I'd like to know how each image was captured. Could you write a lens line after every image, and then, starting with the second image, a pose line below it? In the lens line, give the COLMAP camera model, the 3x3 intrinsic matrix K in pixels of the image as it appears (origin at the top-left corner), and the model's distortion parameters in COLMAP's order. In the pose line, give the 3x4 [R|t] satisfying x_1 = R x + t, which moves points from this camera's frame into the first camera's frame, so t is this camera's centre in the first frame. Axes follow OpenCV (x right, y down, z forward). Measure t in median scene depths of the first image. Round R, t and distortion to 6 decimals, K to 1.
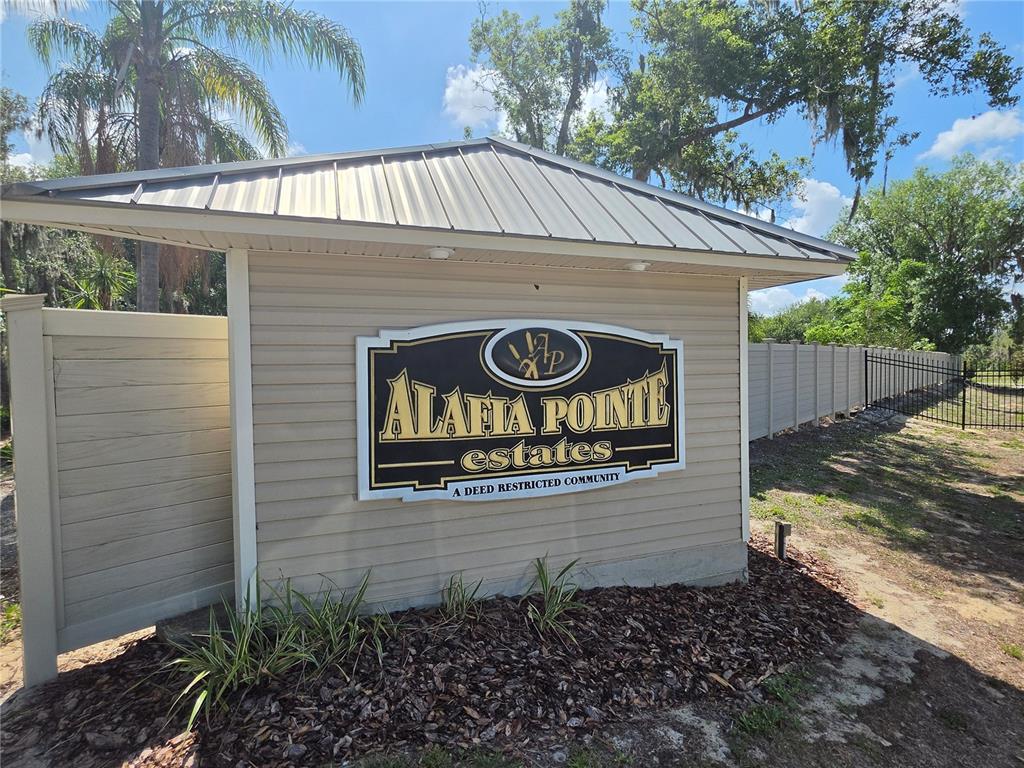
lens RADIAL K [[520.9, 0, 521.5], [0, 520.9, 380.6], [0, 0, 1]] dist [-0.009762, 0.000116]
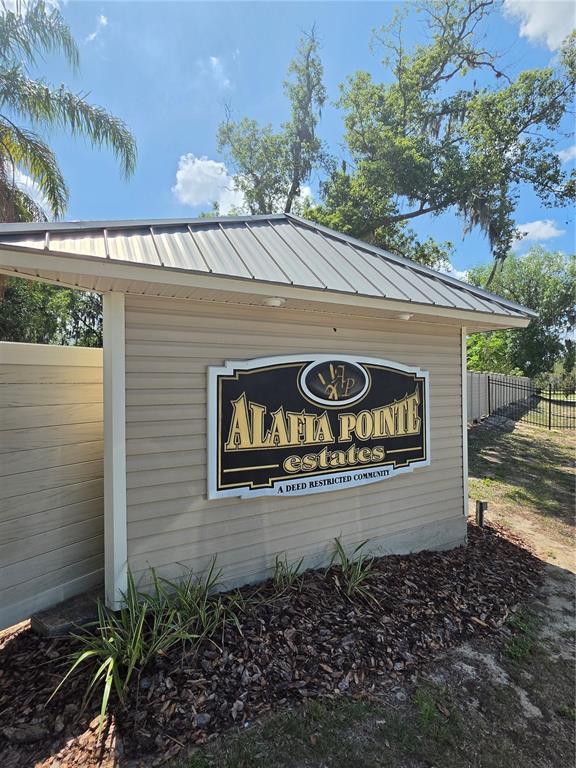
lens RADIAL K [[390.7, 0, 286.4], [0, 390.7, 384.6], [0, 0, 1]] dist [-0.009762, 0.000116]
pose [[0.986954, 0.007651, 0.160820, -0.257476], [-0.003695, 0.999684, -0.024884, -0.016994], [-0.160959, 0.023965, 0.986670, 0.052096]]
